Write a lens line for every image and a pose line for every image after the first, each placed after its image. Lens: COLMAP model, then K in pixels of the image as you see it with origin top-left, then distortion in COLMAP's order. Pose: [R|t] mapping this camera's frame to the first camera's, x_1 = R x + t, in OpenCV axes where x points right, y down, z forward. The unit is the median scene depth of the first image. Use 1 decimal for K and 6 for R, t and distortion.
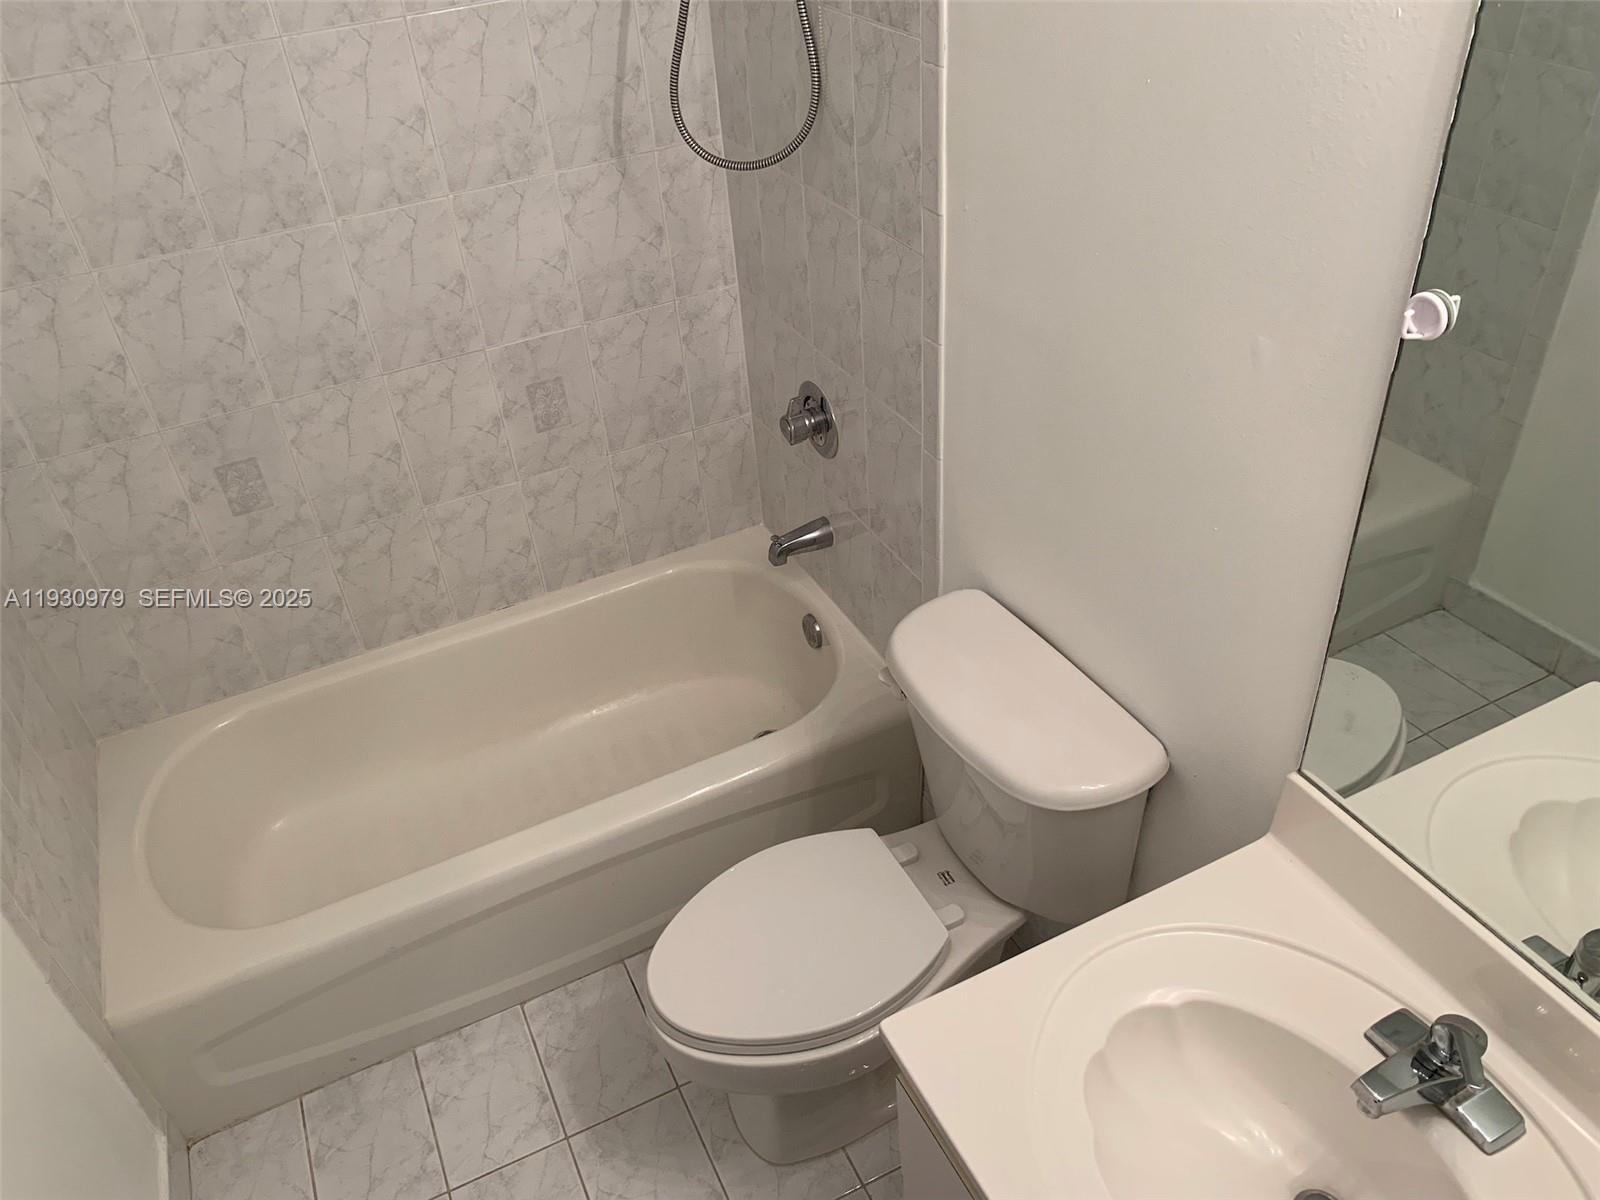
lens RADIAL K [[1217.7, 0, 804.8], [0, 1217.7, 602.1], [0, 0, 1]] dist [0.032894, -0.037704]
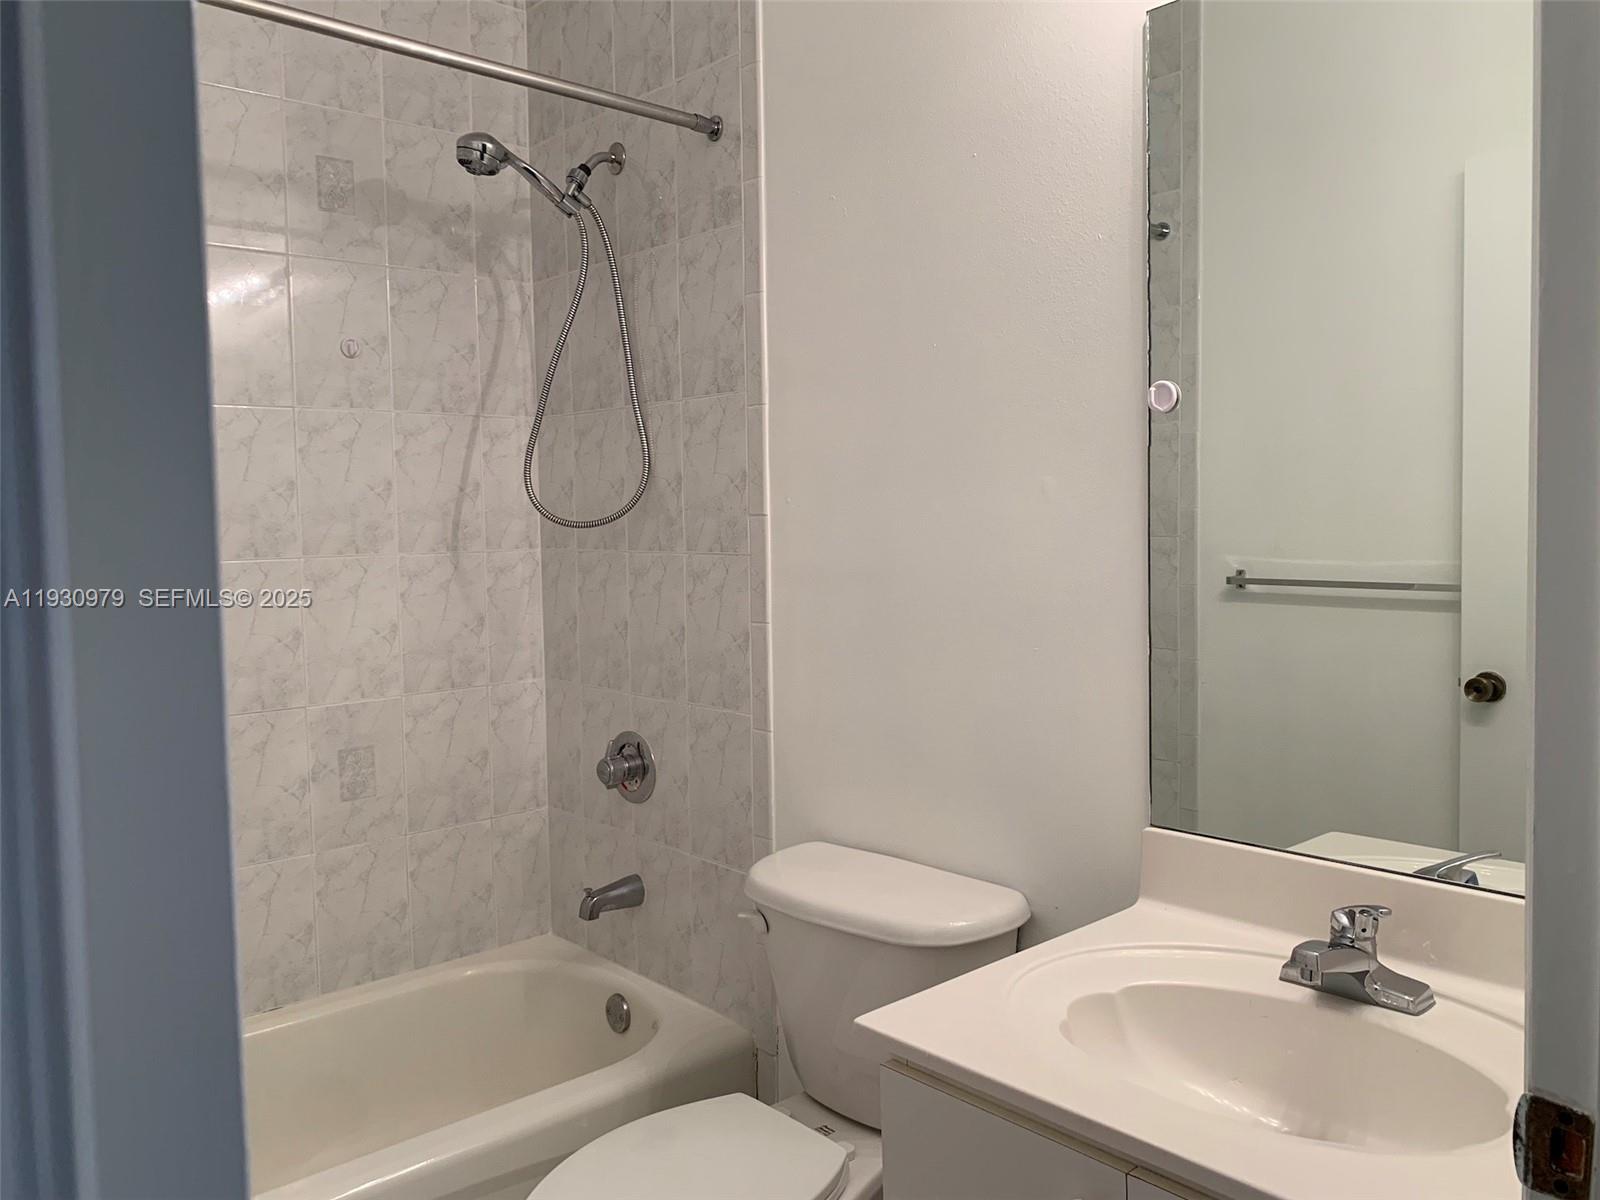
lens RADIAL K [[1217.7, 0, 807.5], [0, 1217.7, 592.4], [0, 0, 1]] dist [0.032894, -0.037704]
pose [[0.960565, 0.034278, 0.275933, -0.138148], [0.126187, 0.830556, -0.542452, 0.315475], [-0.247772, 0.555880, 0.793478, 0.020243]]
